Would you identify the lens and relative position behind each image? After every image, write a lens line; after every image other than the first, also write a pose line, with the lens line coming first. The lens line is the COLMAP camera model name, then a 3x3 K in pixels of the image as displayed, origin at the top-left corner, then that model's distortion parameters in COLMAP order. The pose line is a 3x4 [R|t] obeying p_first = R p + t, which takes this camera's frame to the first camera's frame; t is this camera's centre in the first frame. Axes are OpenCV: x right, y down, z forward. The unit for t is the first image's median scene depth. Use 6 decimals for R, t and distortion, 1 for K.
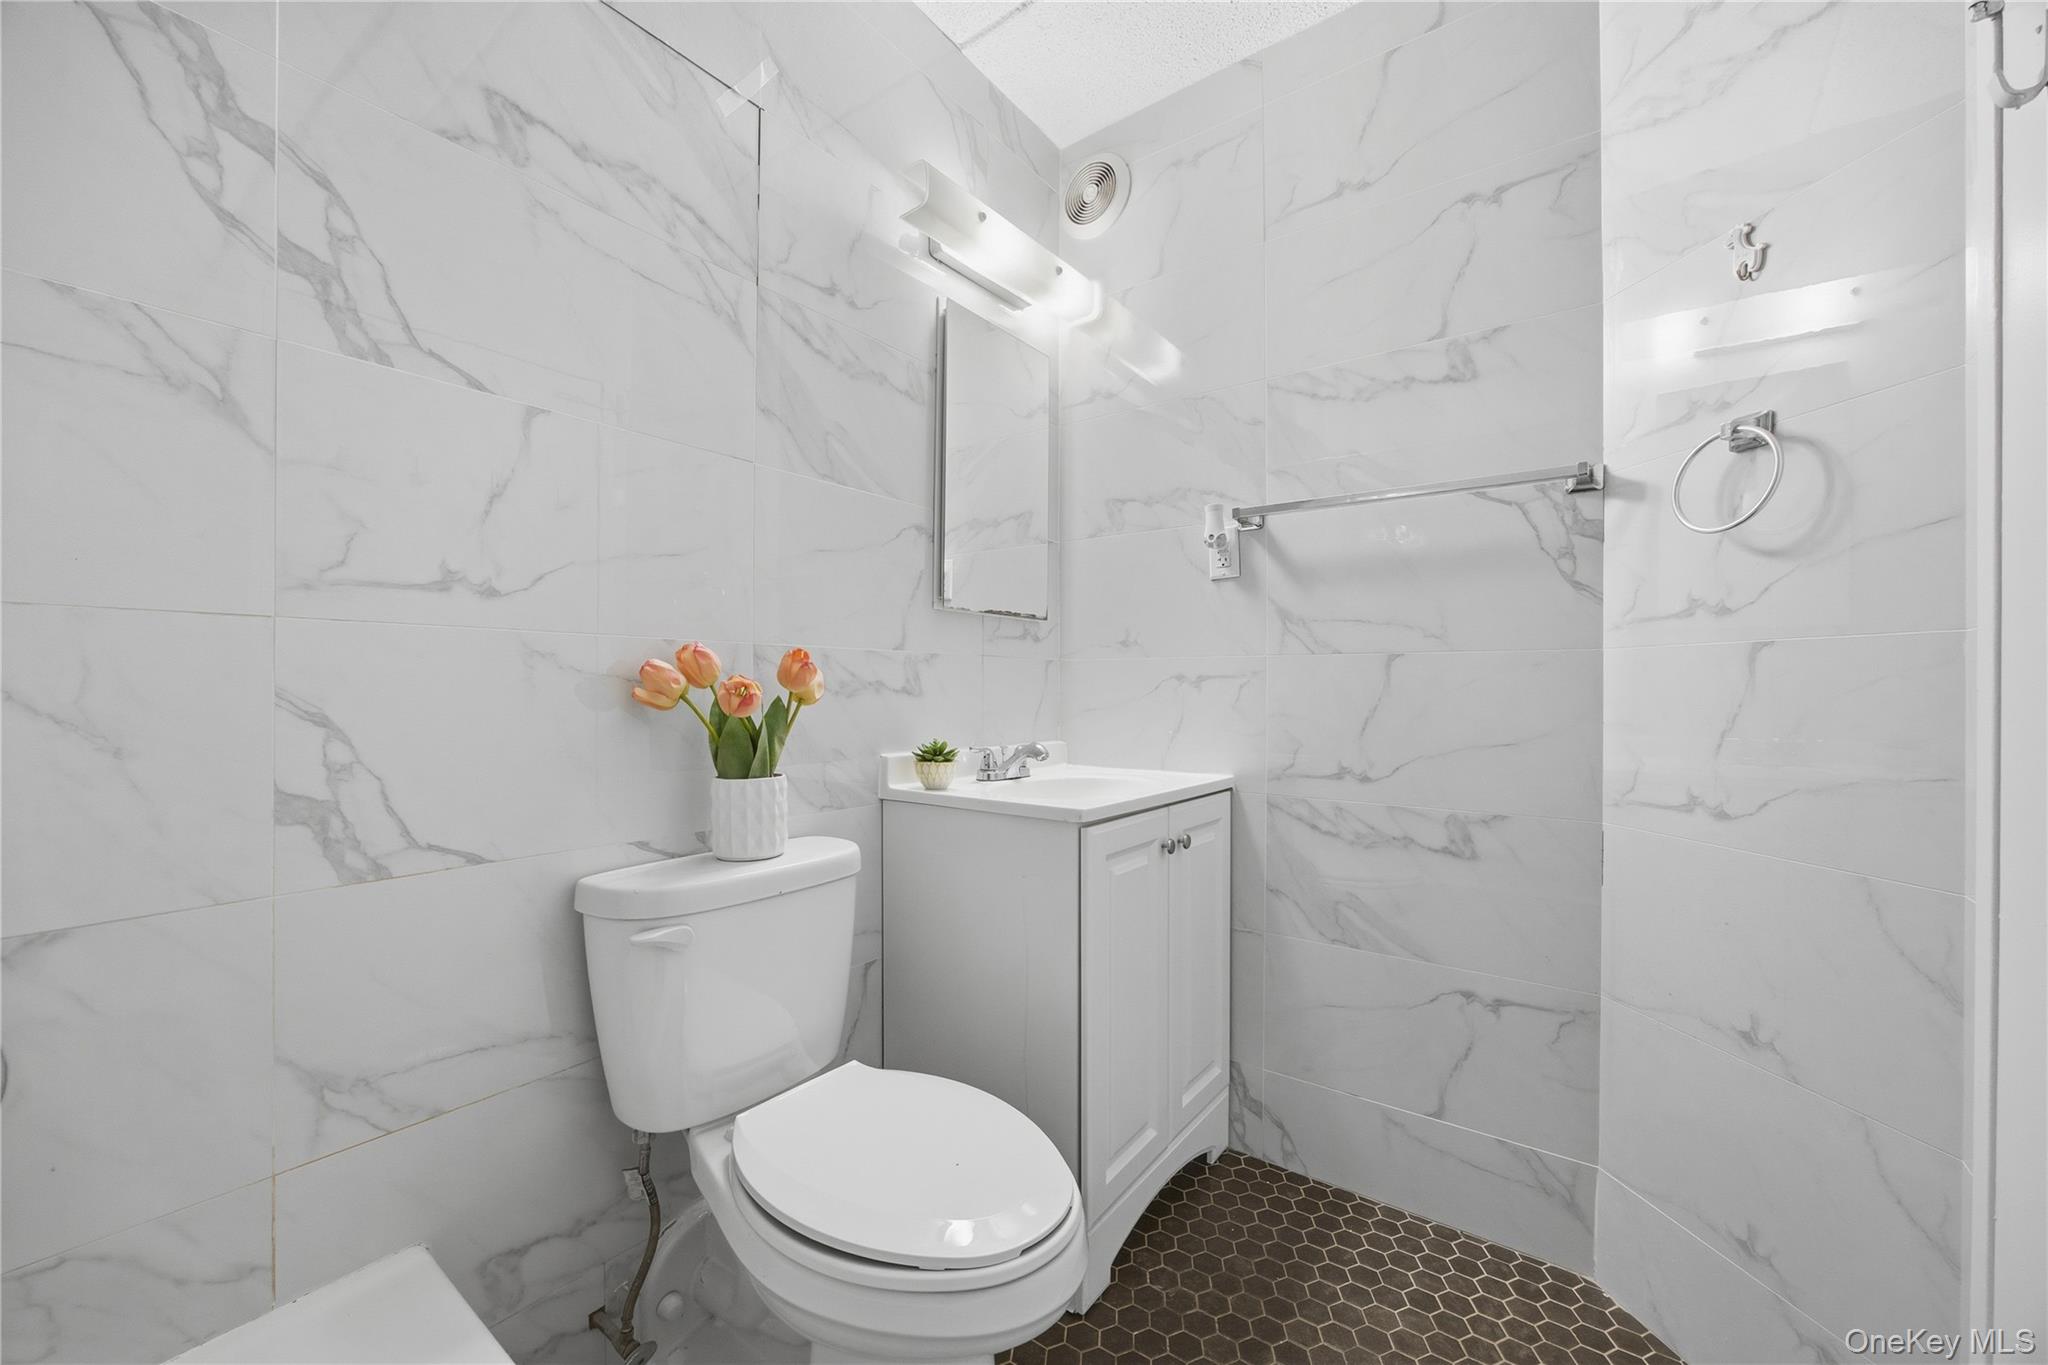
lens RADIAL K [[790.5, 0, 1014.8], [0, 790.5, 685.6], [0, 0, 1]] dist [-0.022618, 0.010876]
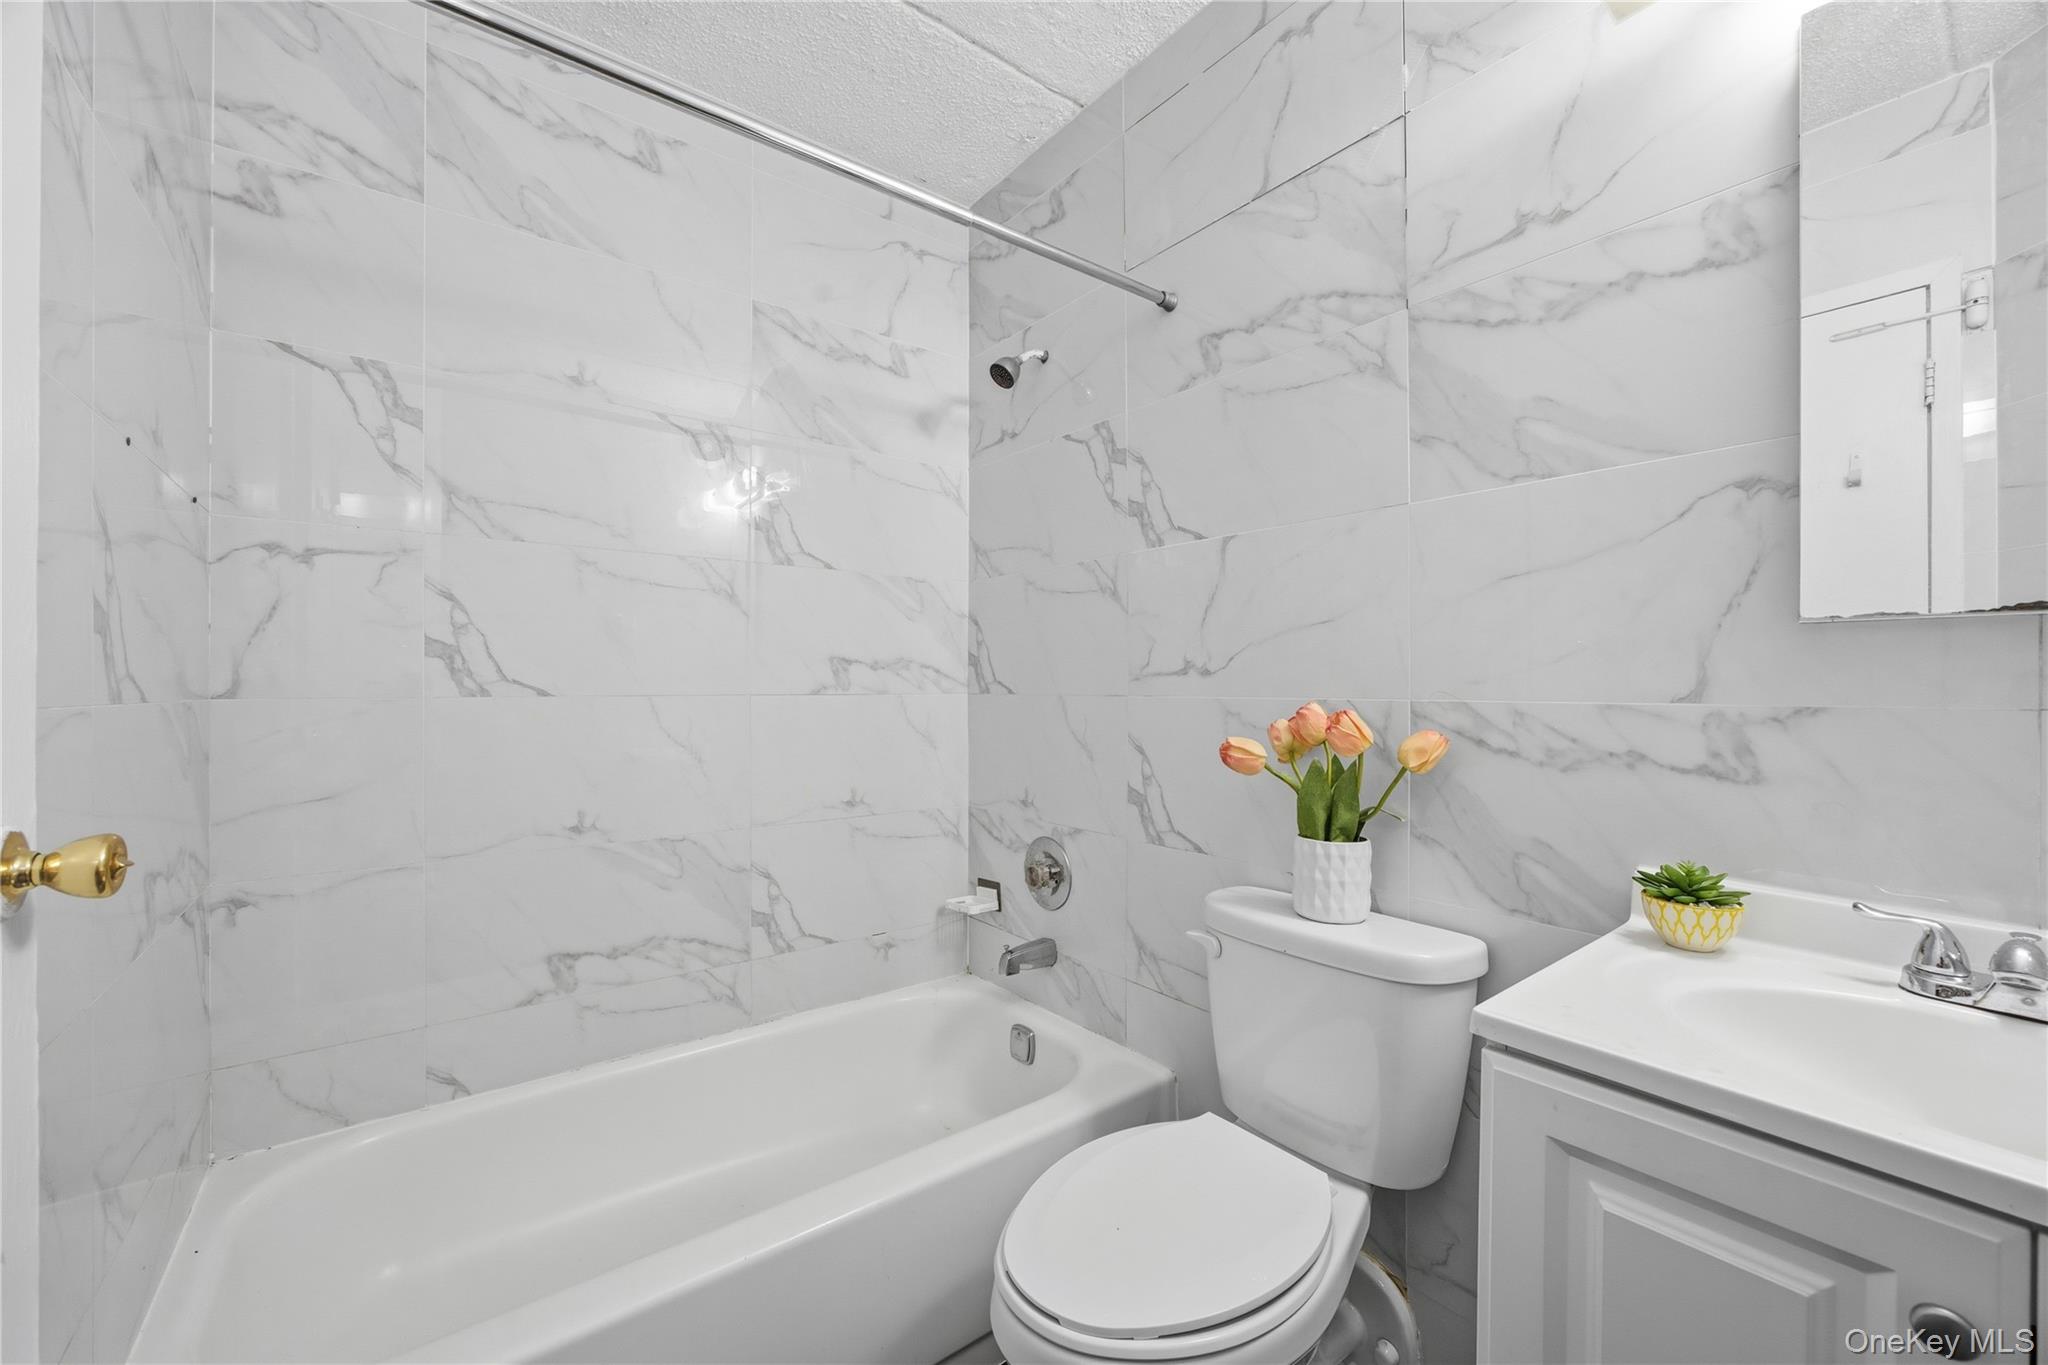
lens RADIAL K [[806.5, 0, 1032.0], [0, 806.5, 689.7], [0, 0, 1]] dist [-0.039901, 0.023242]
pose [[-0.245390, -0.000404, -0.969424, 0.690787], [-0.002096, 0.999998, 0.000113, -0.066609], [0.969422, 0.002059, -0.245390, 0.818829]]
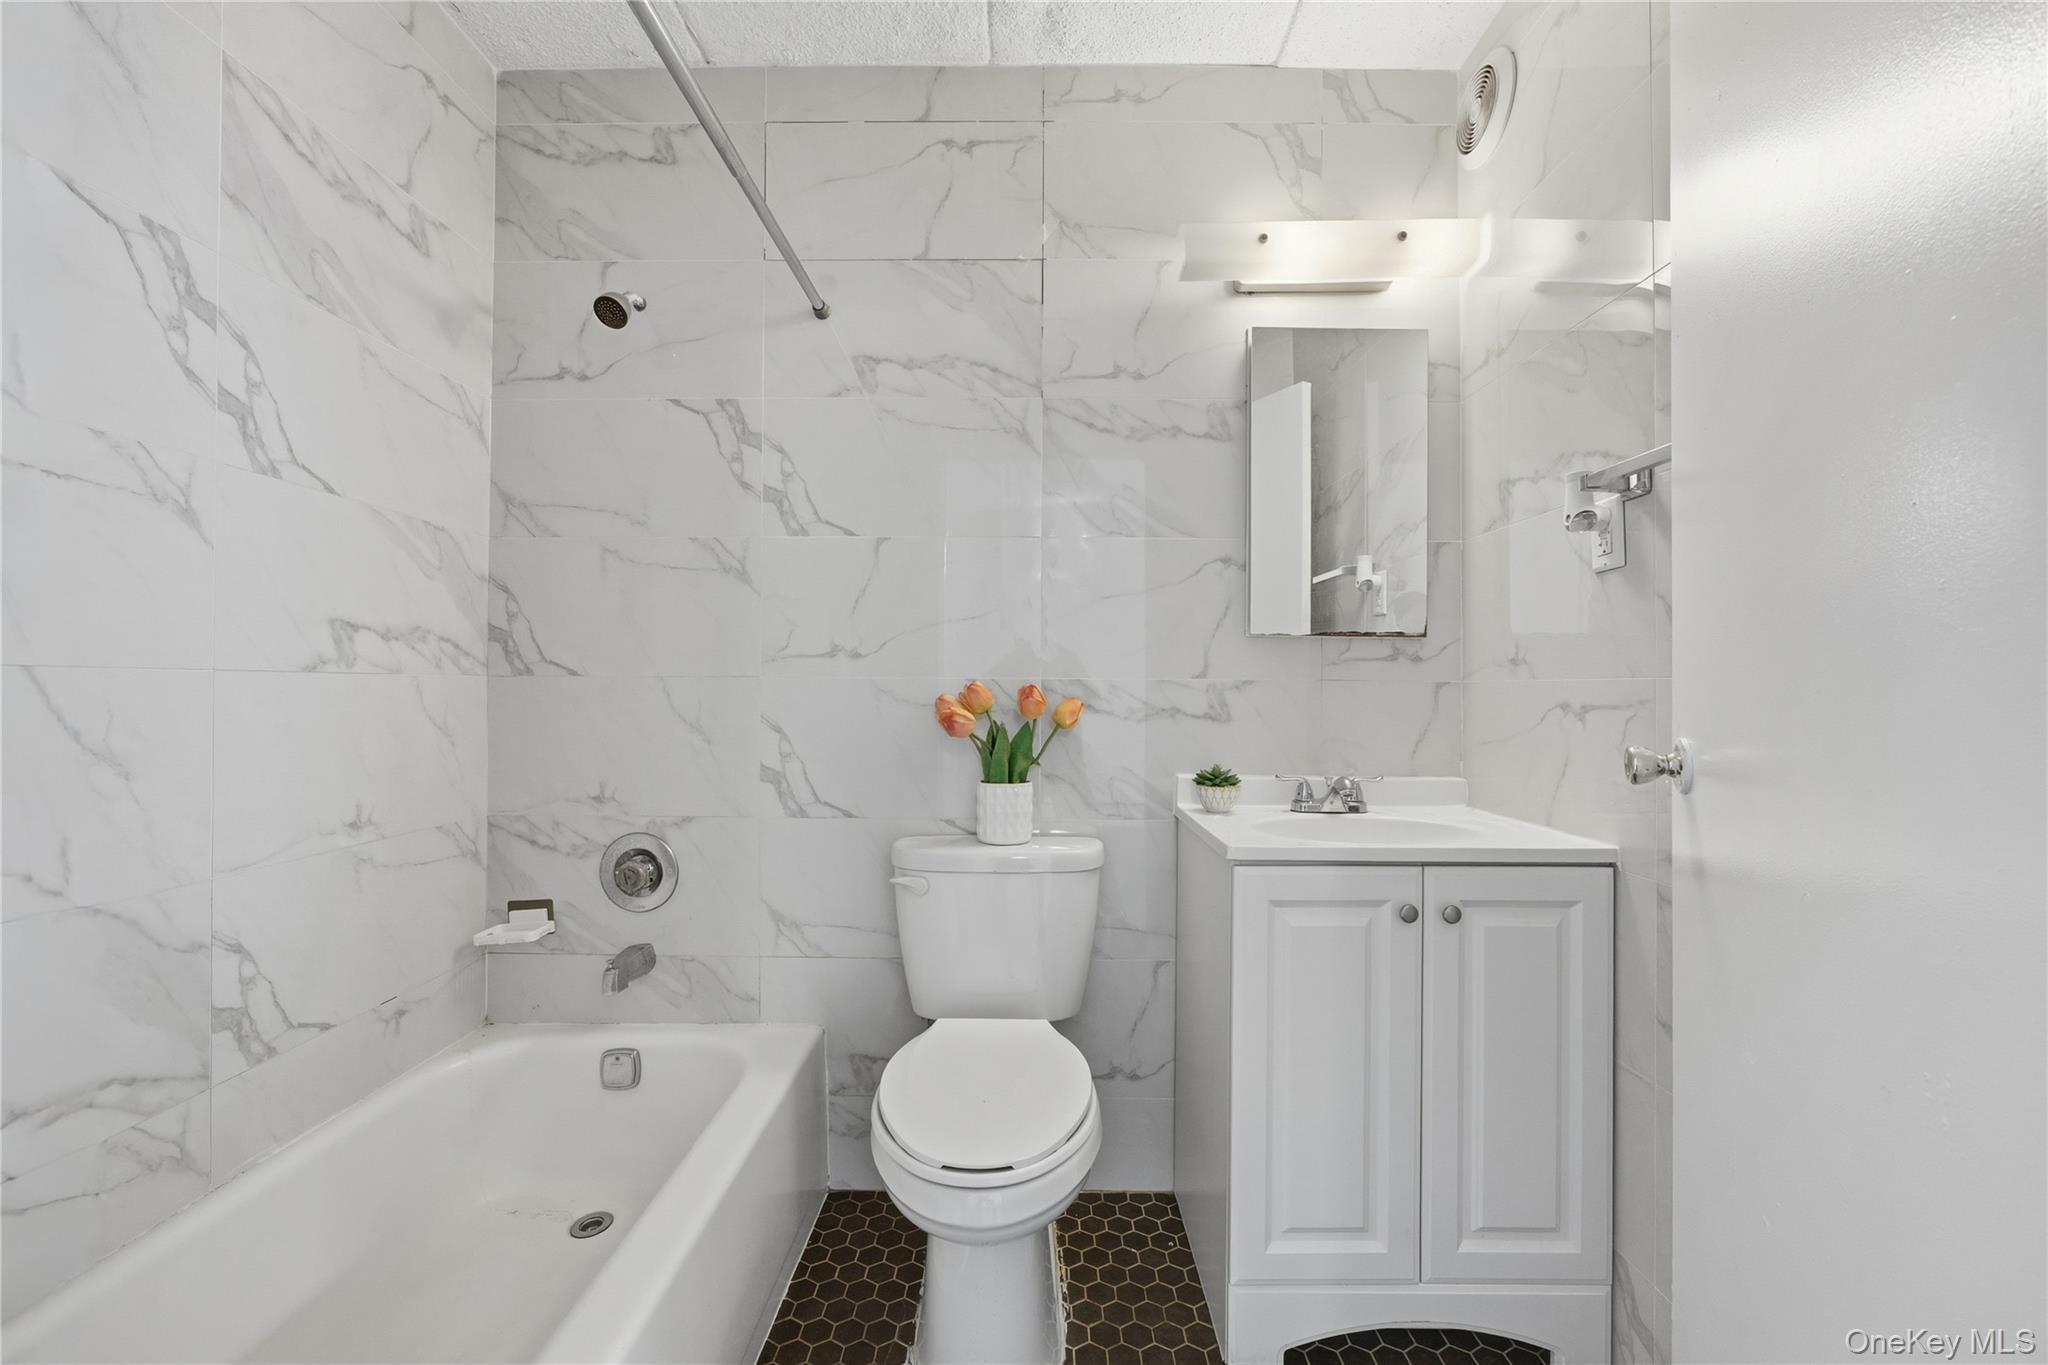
lens RADIAL K [[804.0, 0, 1020.8], [0, 804.0, 686.8], [0, 0, 1]] dist [-0.018493, 0.006067]
pose [[0.607378, -0.002404, -0.794409, 0.699834], [-0.002020, 0.999988, -0.004570, -0.035012], [0.794410, 0.004381, 0.607366, 0.184923]]
